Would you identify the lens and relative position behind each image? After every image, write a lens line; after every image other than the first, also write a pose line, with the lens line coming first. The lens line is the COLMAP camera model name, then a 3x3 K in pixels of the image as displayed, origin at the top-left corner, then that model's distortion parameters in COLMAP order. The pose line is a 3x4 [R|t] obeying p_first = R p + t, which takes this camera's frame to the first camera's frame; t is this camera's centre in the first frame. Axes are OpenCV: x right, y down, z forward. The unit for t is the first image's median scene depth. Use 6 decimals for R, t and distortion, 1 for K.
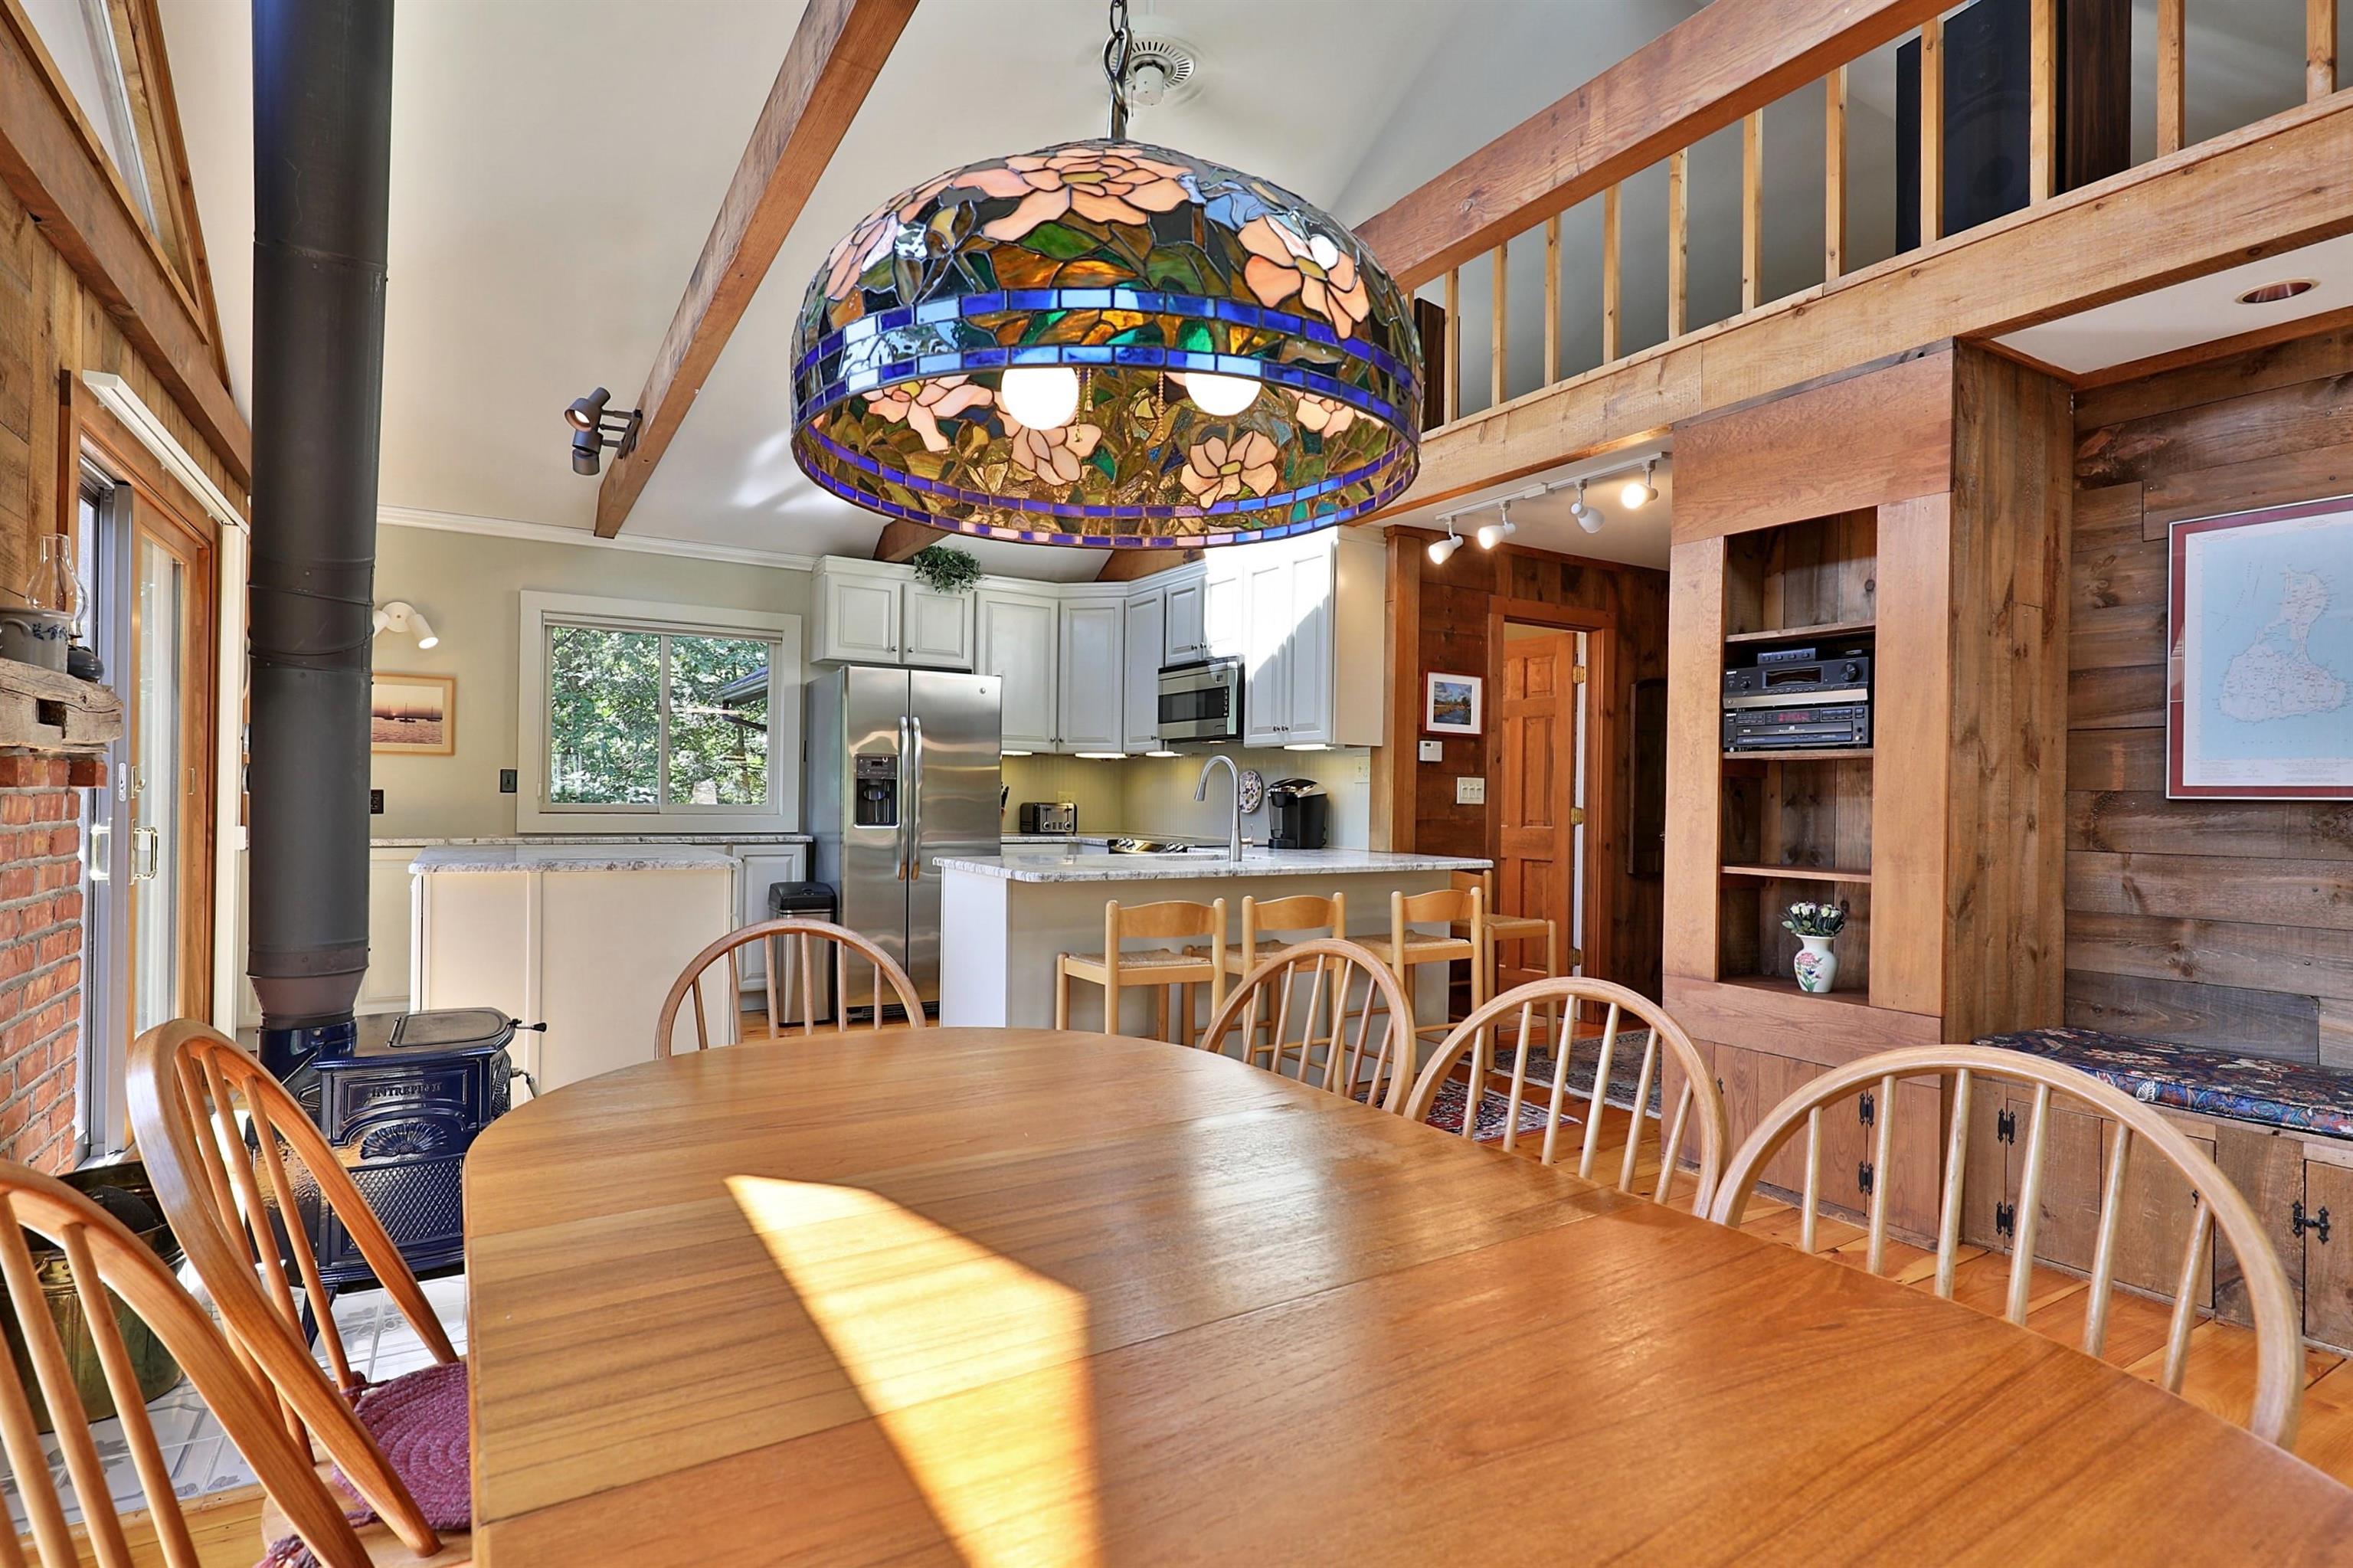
lens RADIAL K [[1142.0, 0, 1166.7], [0, 1142.0, 795.3], [0, 0, 1]] dist [-0.000643, -0.000229]
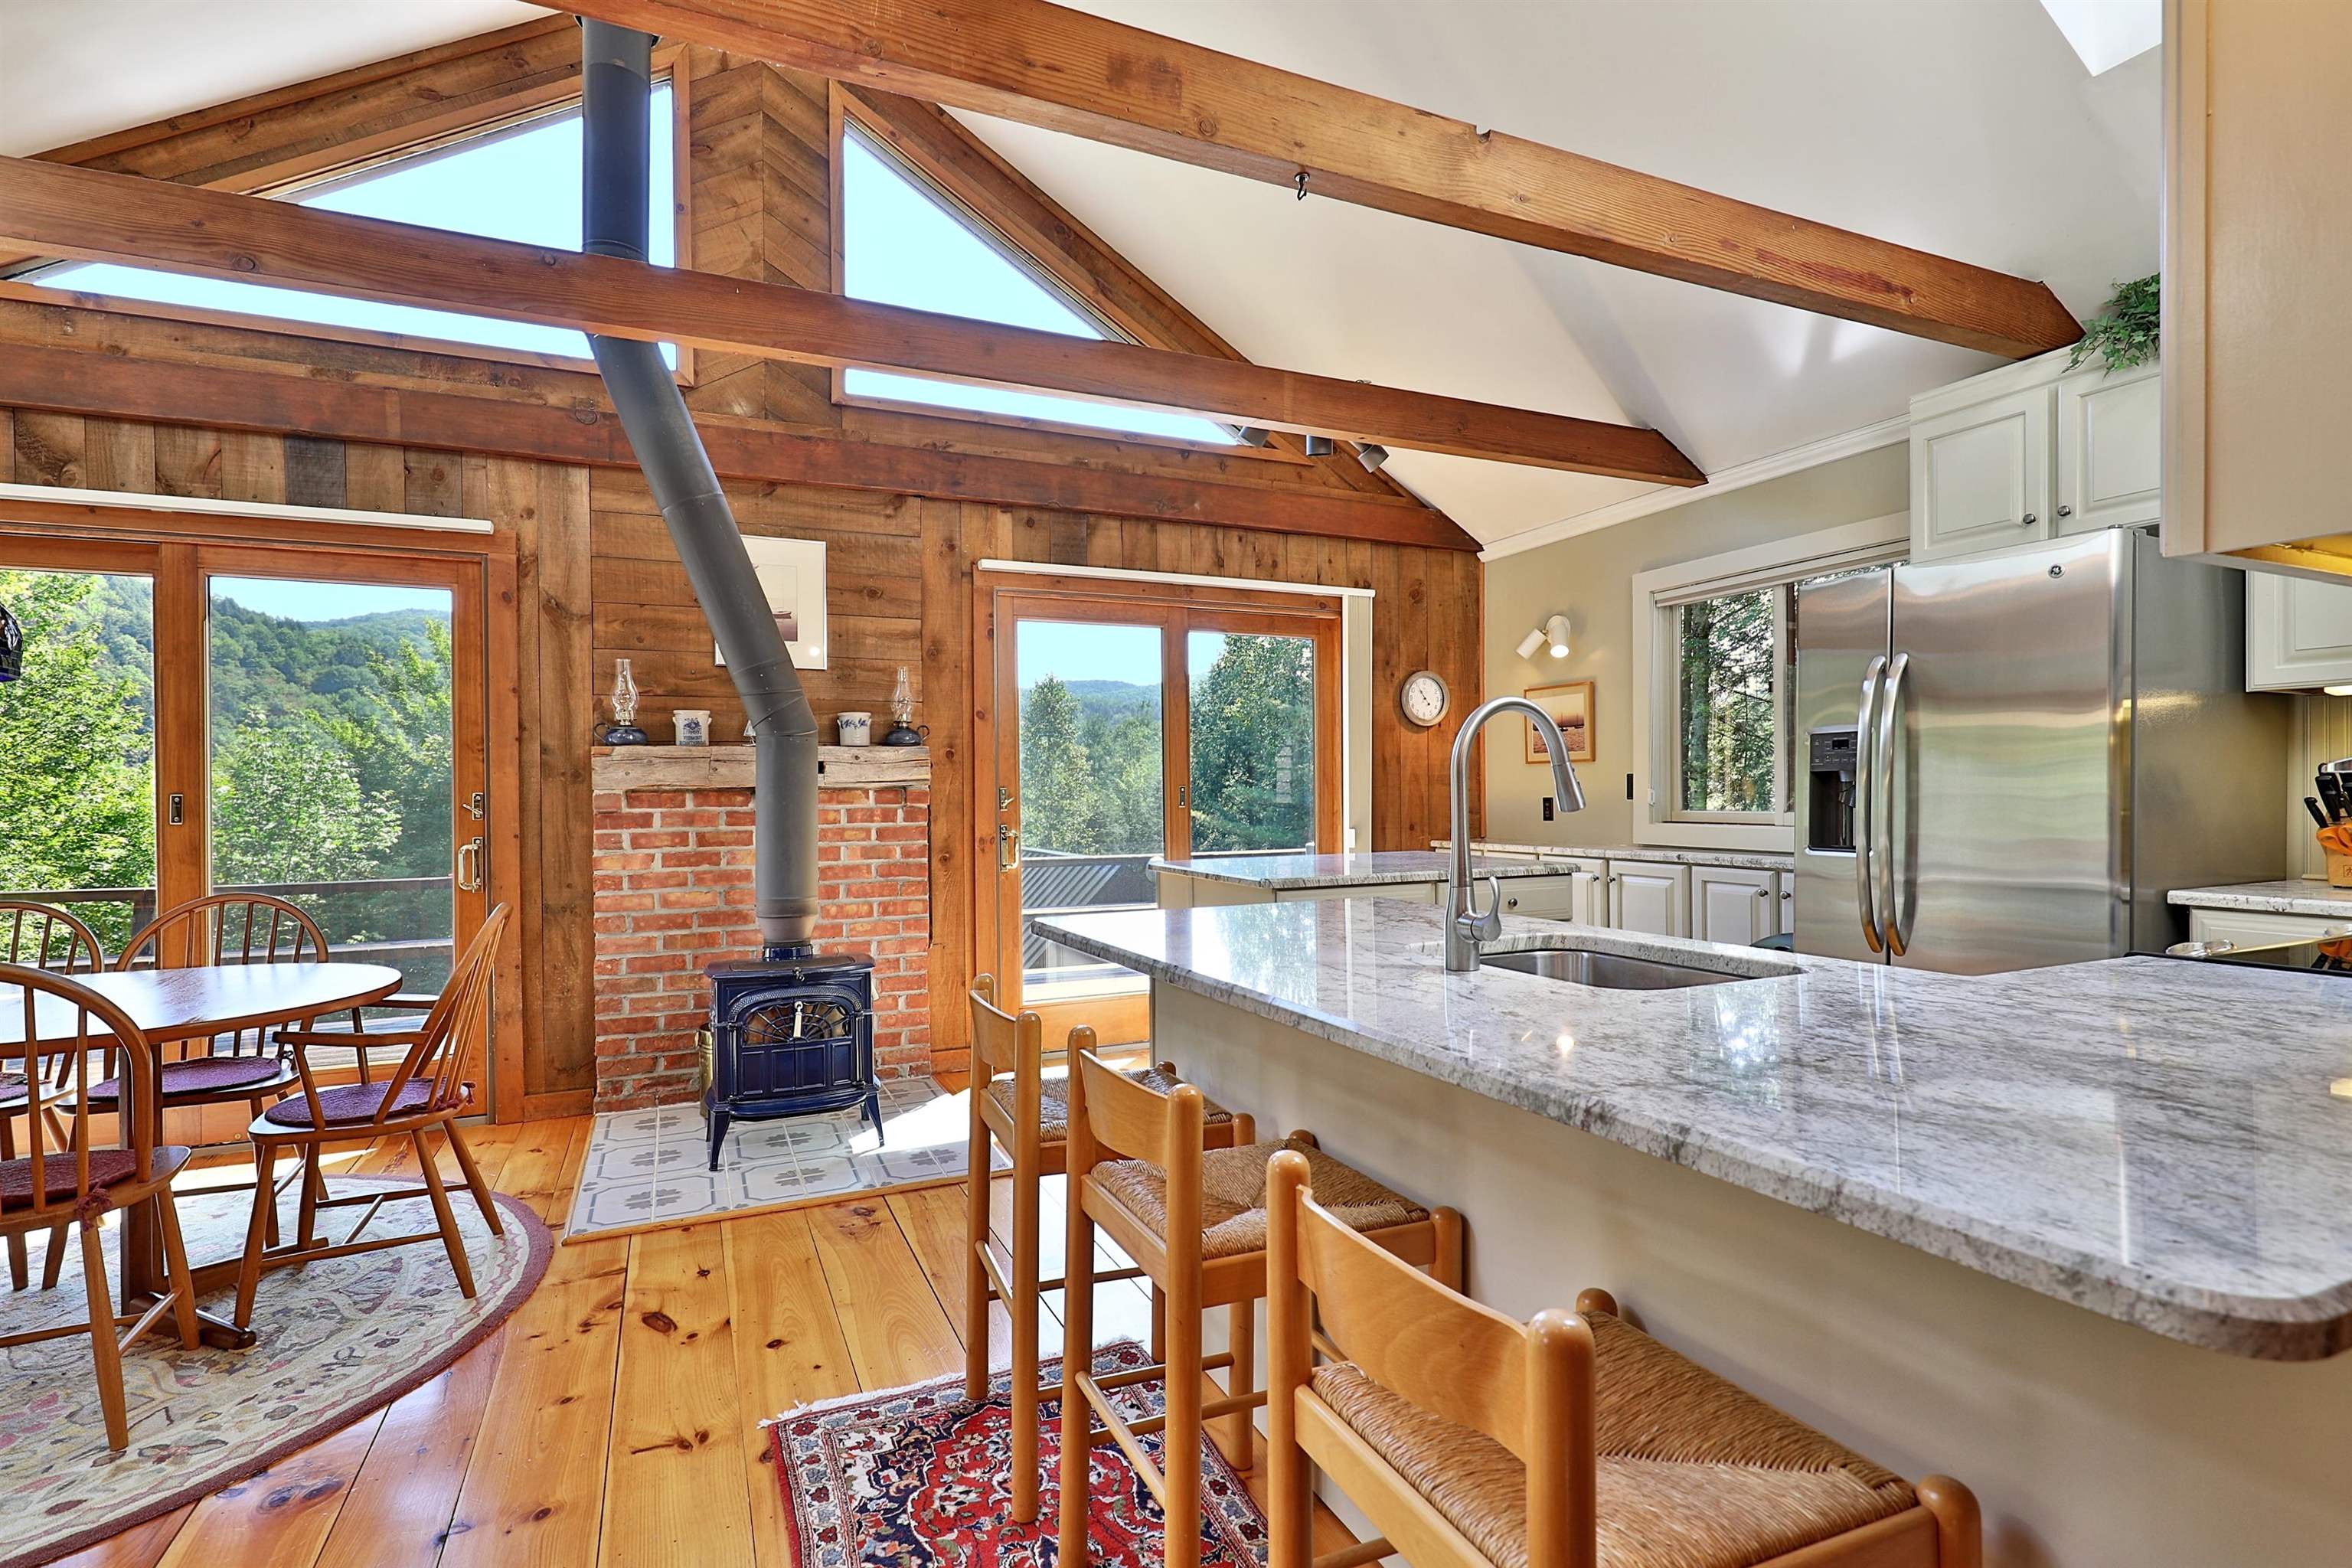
lens RADIAL K [[1123.3, 0, 1180.5], [0, 1123.3, 797.0], [0, 0, 1]] dist [-0.001799, -0.001102]
pose [[-0.118324, -0.008255, -0.992941, 0.354826], [0.007295, 0.999931, -0.009183, 0.001534], [0.992948, -0.008330, -0.118256, 0.737932]]
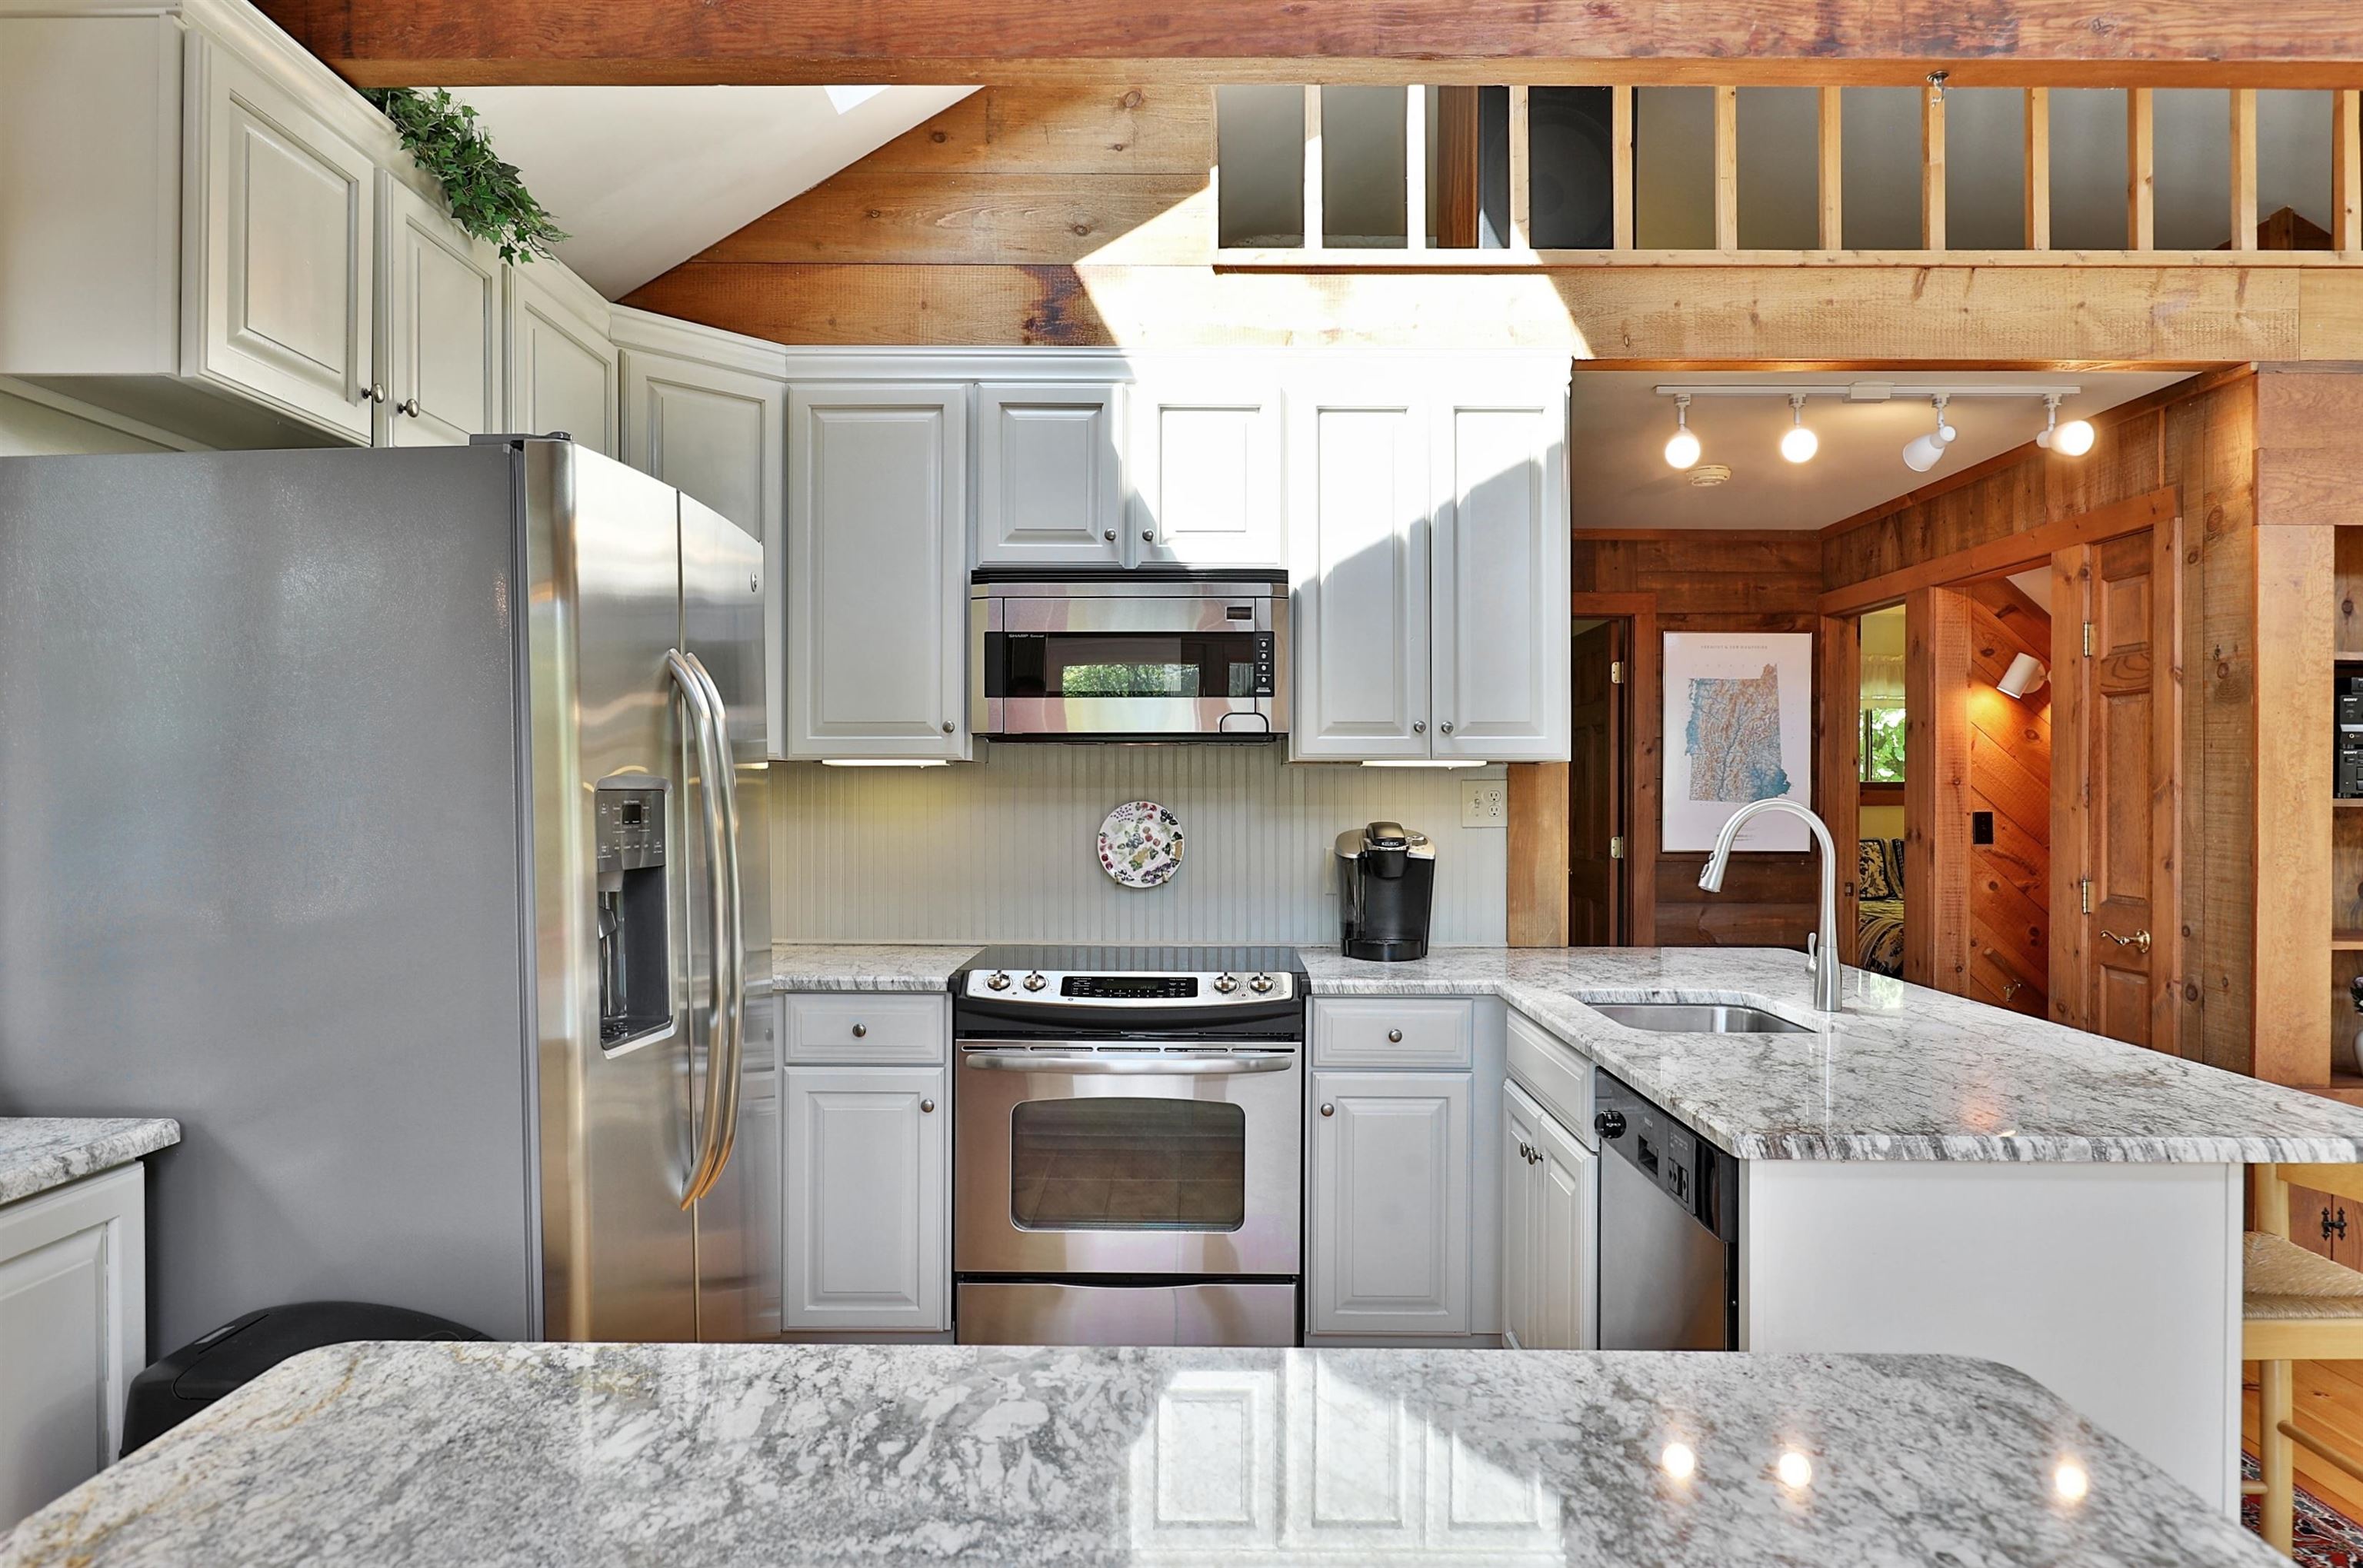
lens RADIAL K [[1469.3, 0, 1181.5], [0, 1469.3, 784.0], [0, 0, 1]] dist [0.000819, 0.001074]
pose [[0.522103, -0.011890, 0.852799, -0.491594], [0.004722, 0.999928, 0.011050, -0.038564], [-0.852869, -0.001743, 0.522122, 0.706299]]
